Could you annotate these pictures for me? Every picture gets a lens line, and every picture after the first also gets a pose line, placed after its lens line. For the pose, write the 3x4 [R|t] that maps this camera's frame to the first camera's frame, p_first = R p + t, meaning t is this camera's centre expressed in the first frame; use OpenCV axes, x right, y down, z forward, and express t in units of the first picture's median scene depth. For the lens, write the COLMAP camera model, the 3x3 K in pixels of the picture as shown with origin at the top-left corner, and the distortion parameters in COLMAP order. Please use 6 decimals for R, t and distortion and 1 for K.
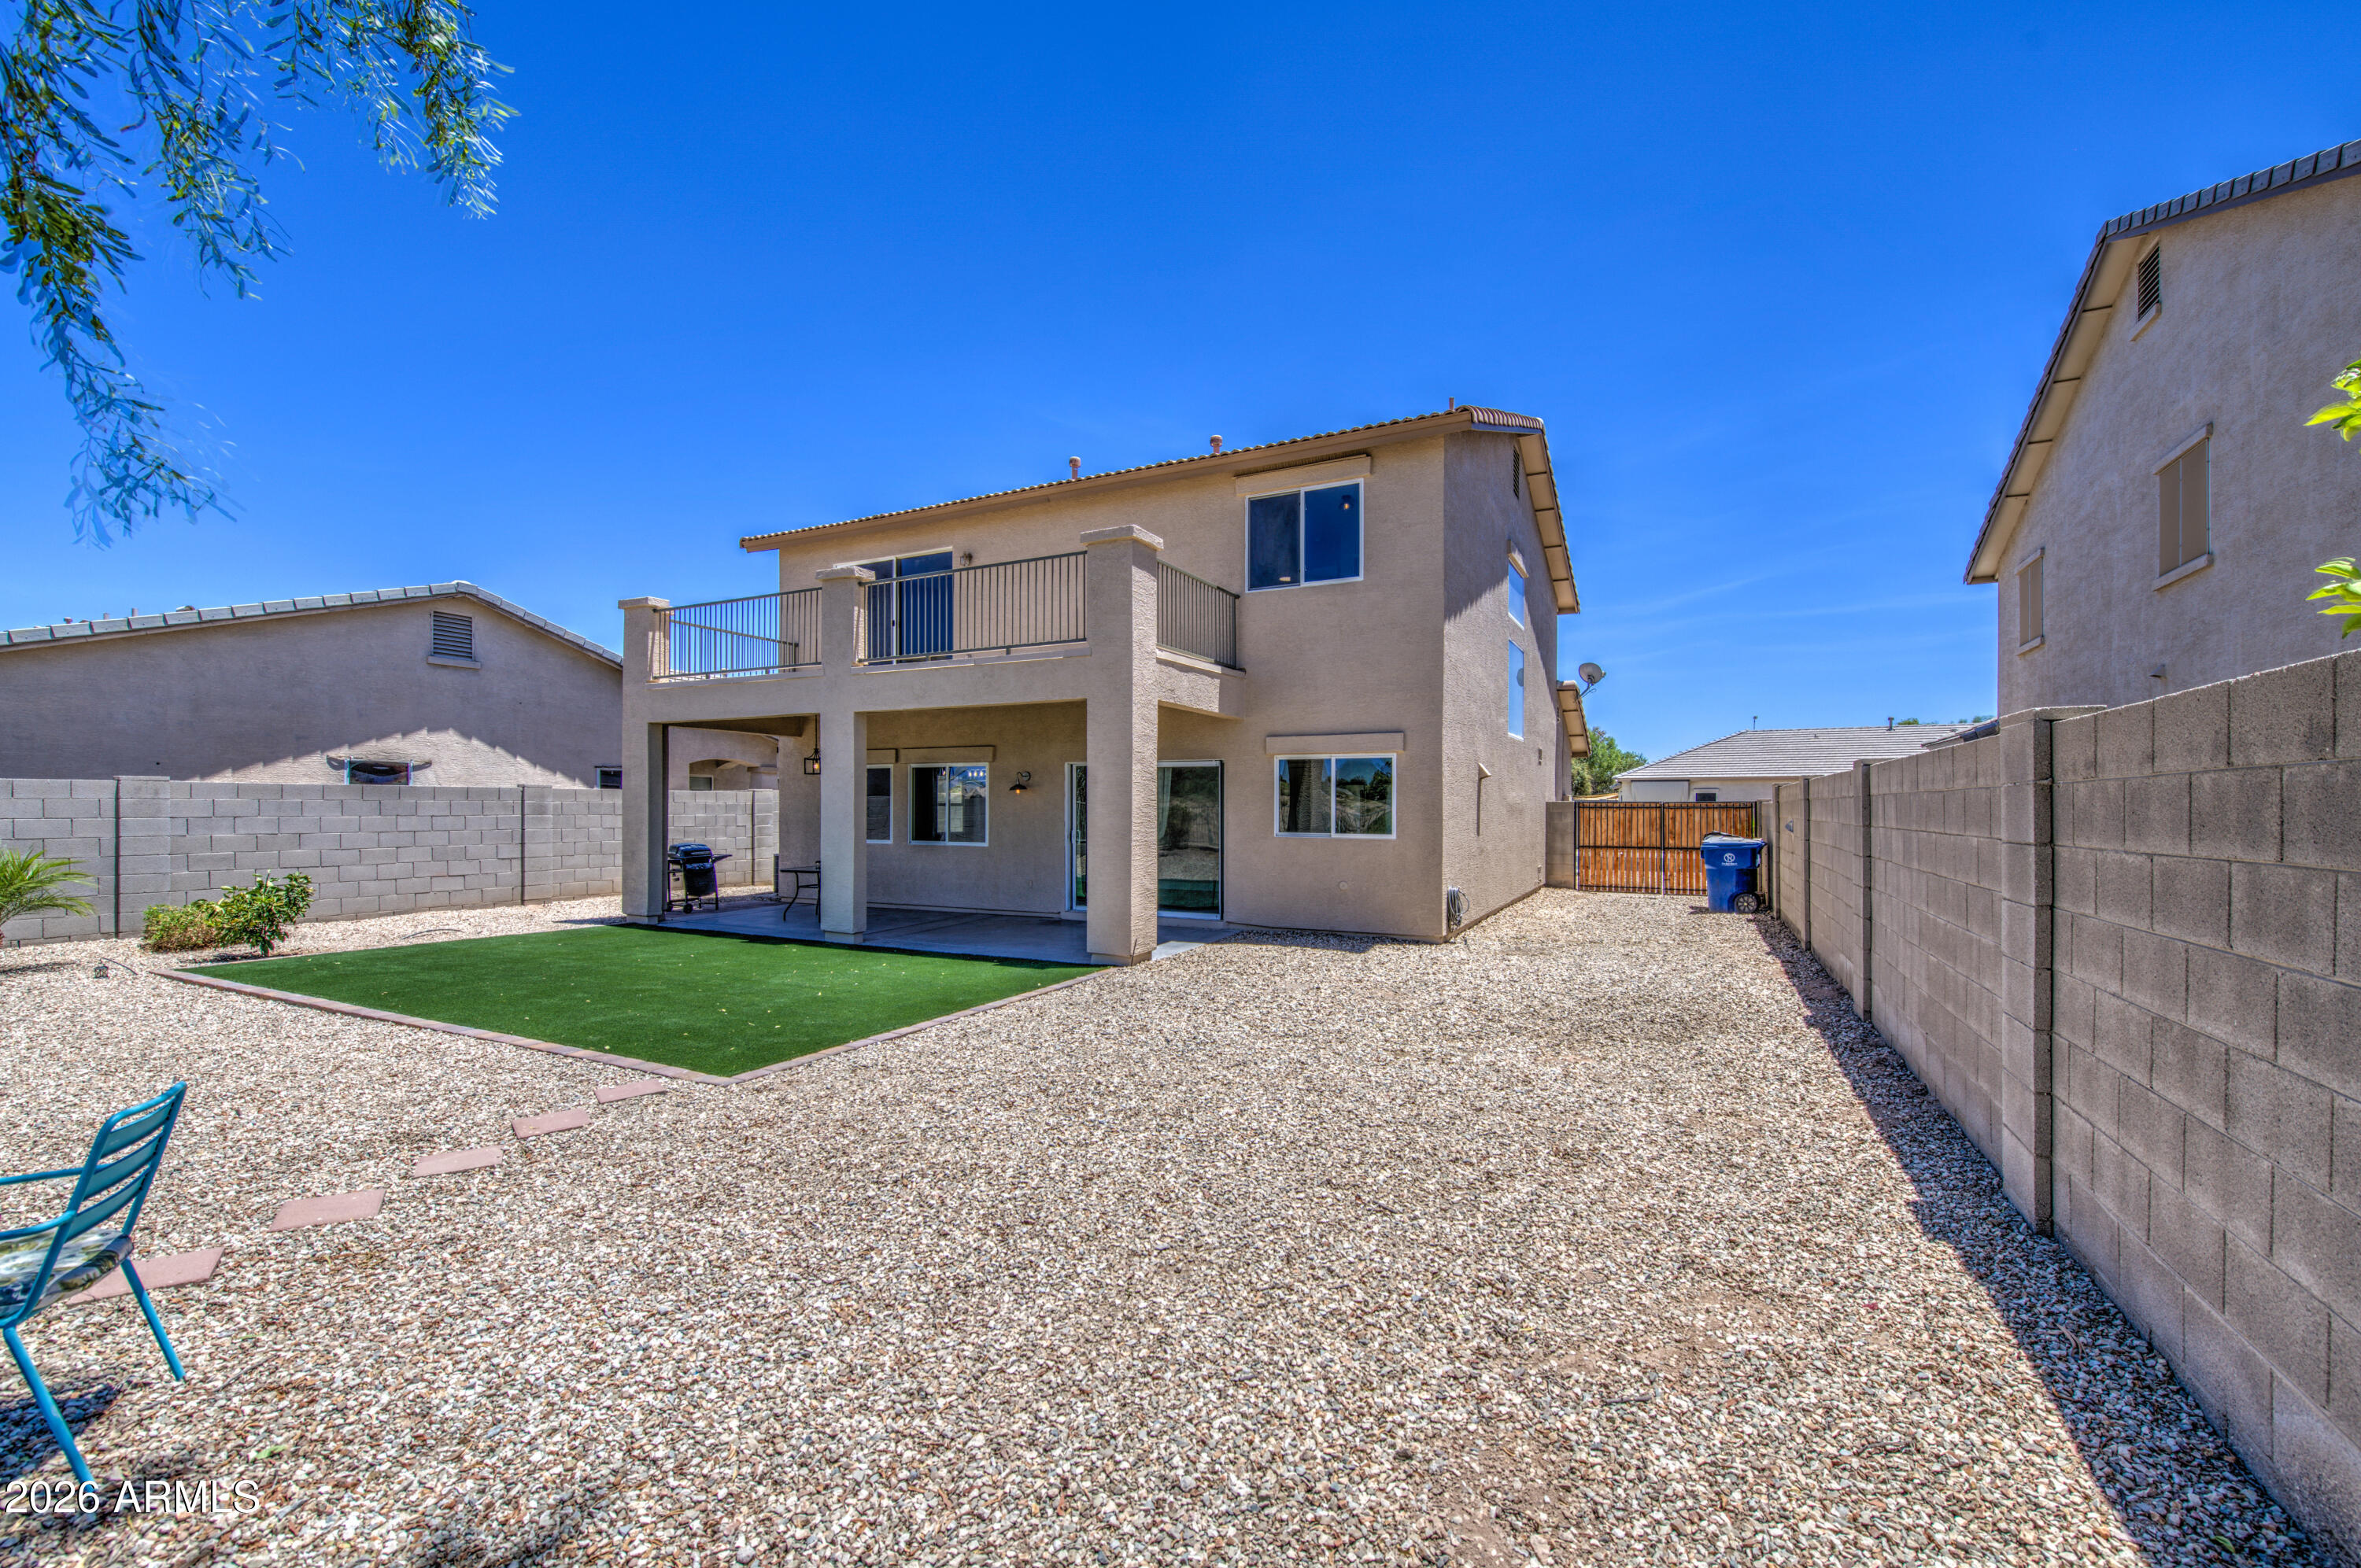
lens RADIAL K [[961.8, 0, 1182.7], [0, 961.8, 808.0], [0, 0, 1]] dist [-0.000095, -0.000152]
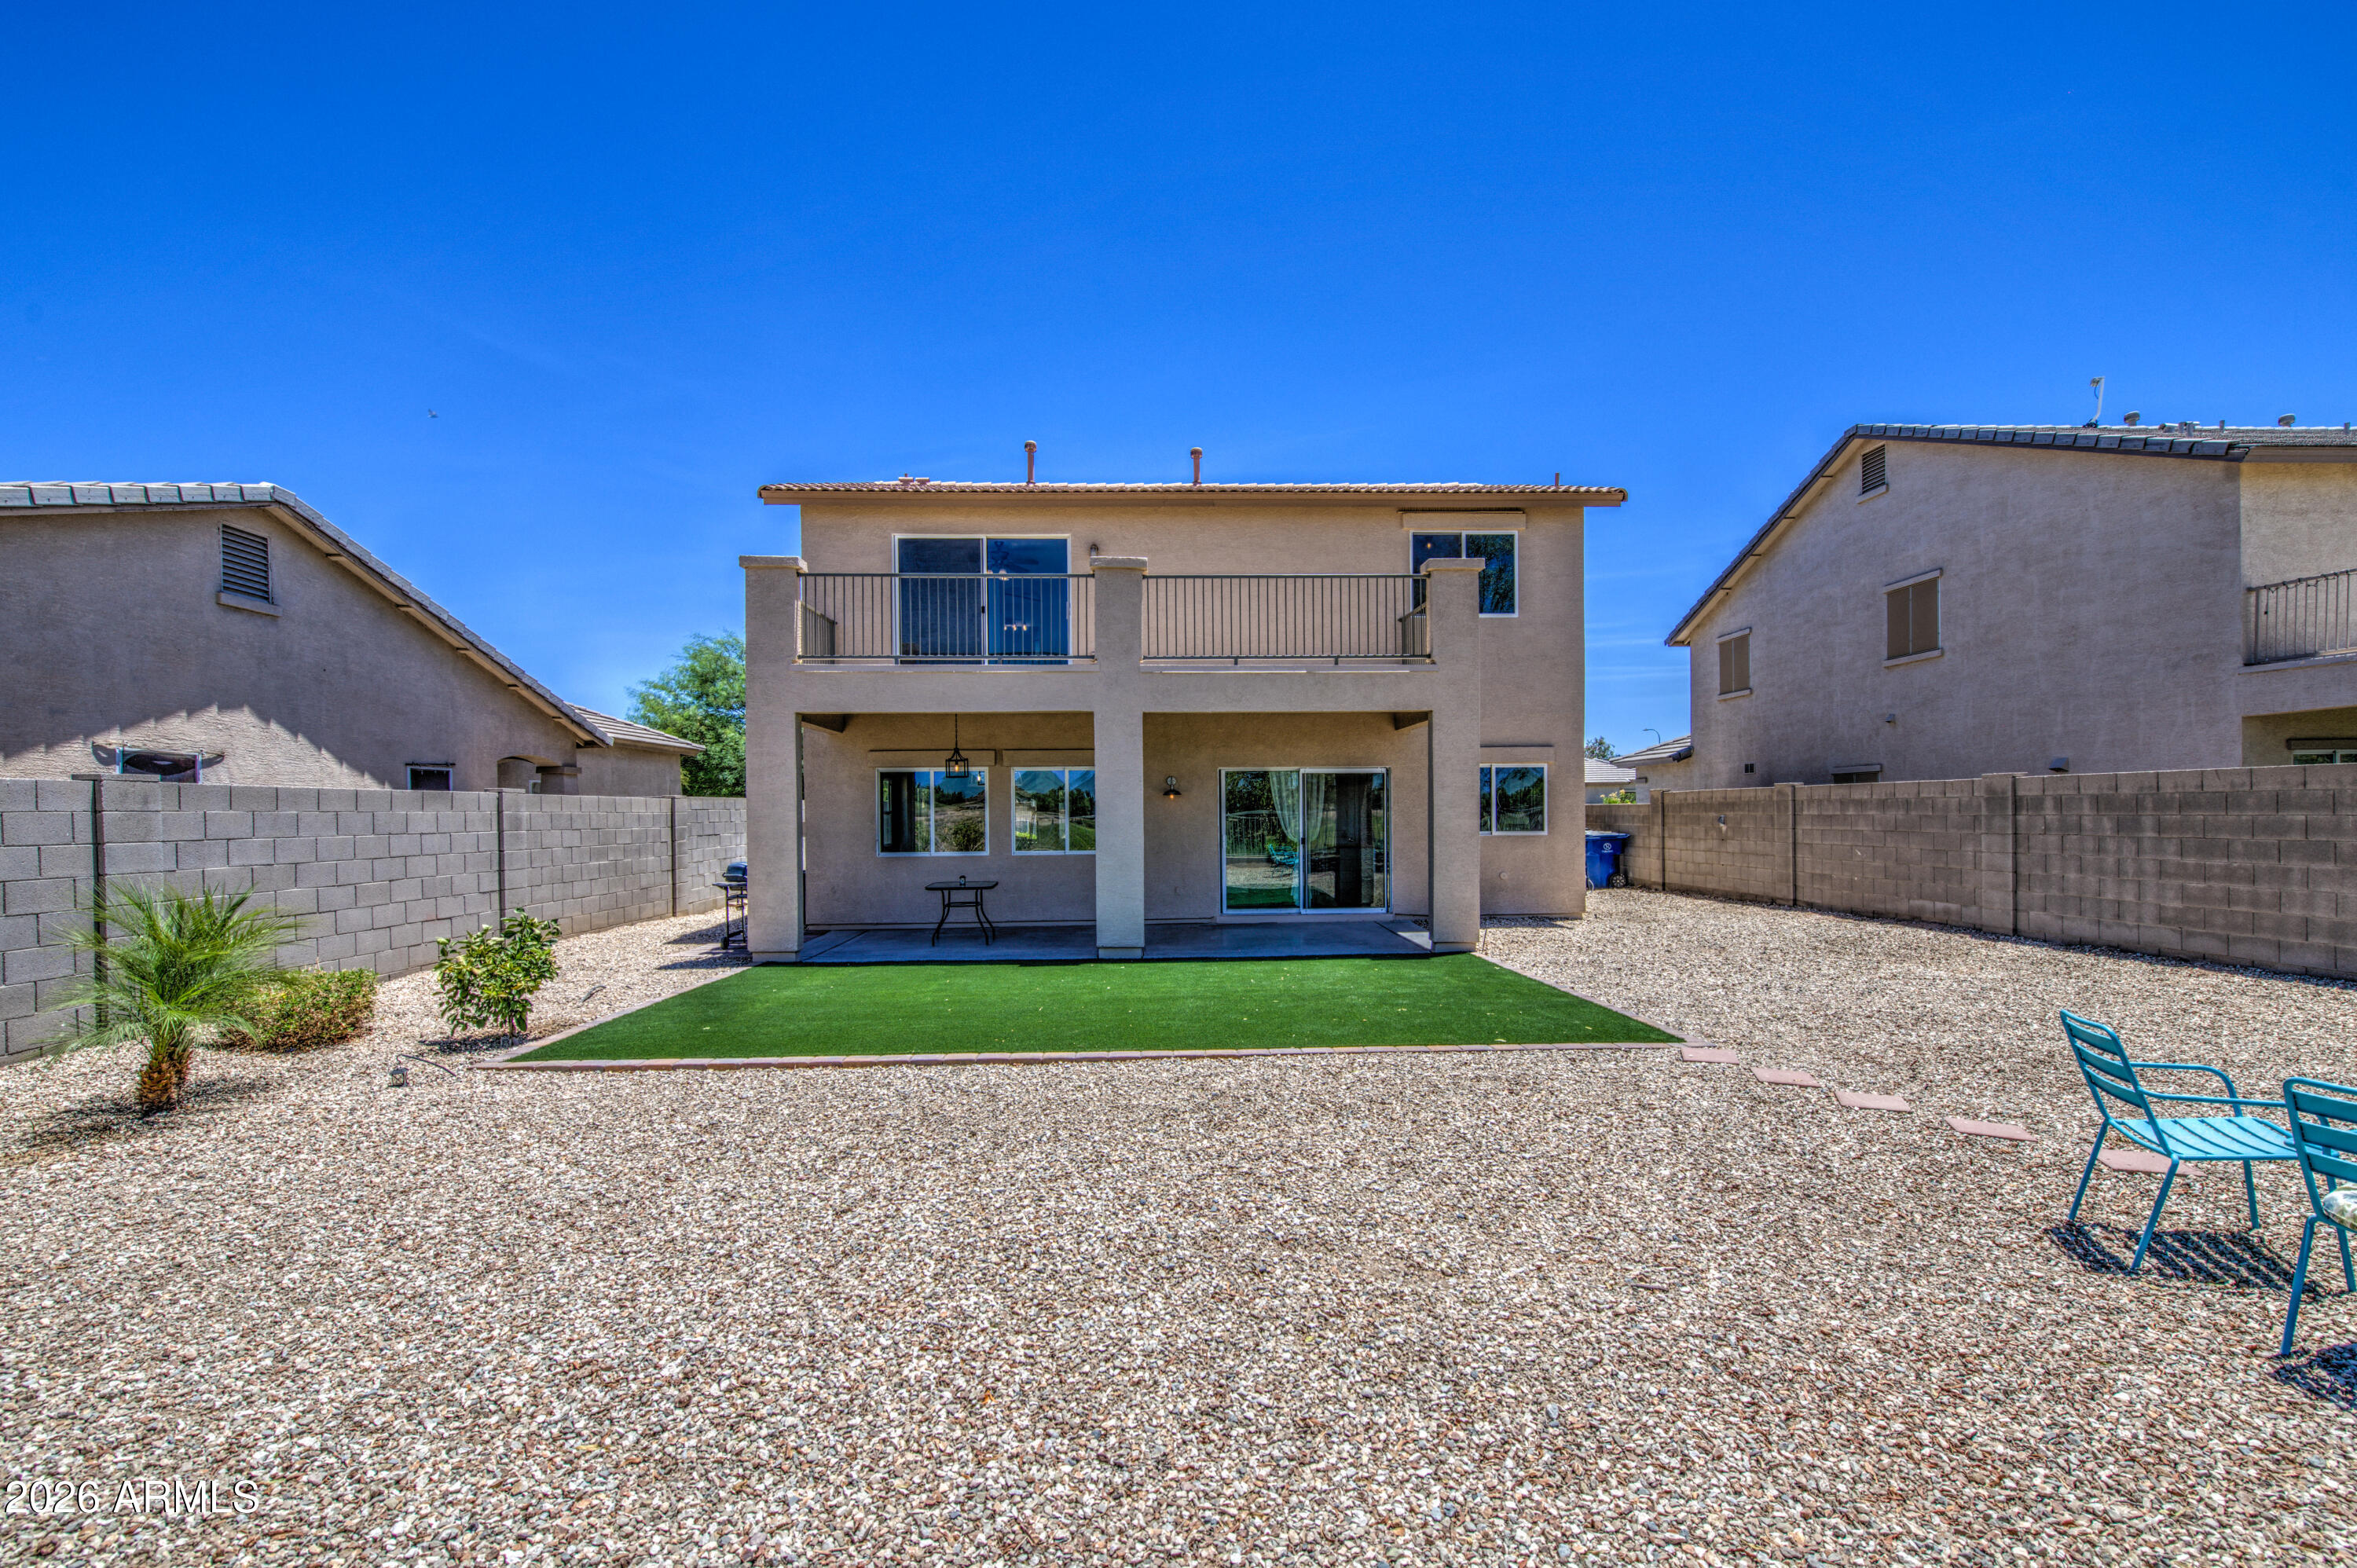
lens RADIAL K [[995.5, 0, 1172.0], [0, 995.5, 818.9], [0, 0, 1]] dist [0.000156, -0.000602]
pose [[0.875002, -0.013504, 0.483930, -0.660647], [0.011264, 0.999908, 0.007534, -0.001890], [-0.483988, -0.001141, 0.875074, 0.111778]]
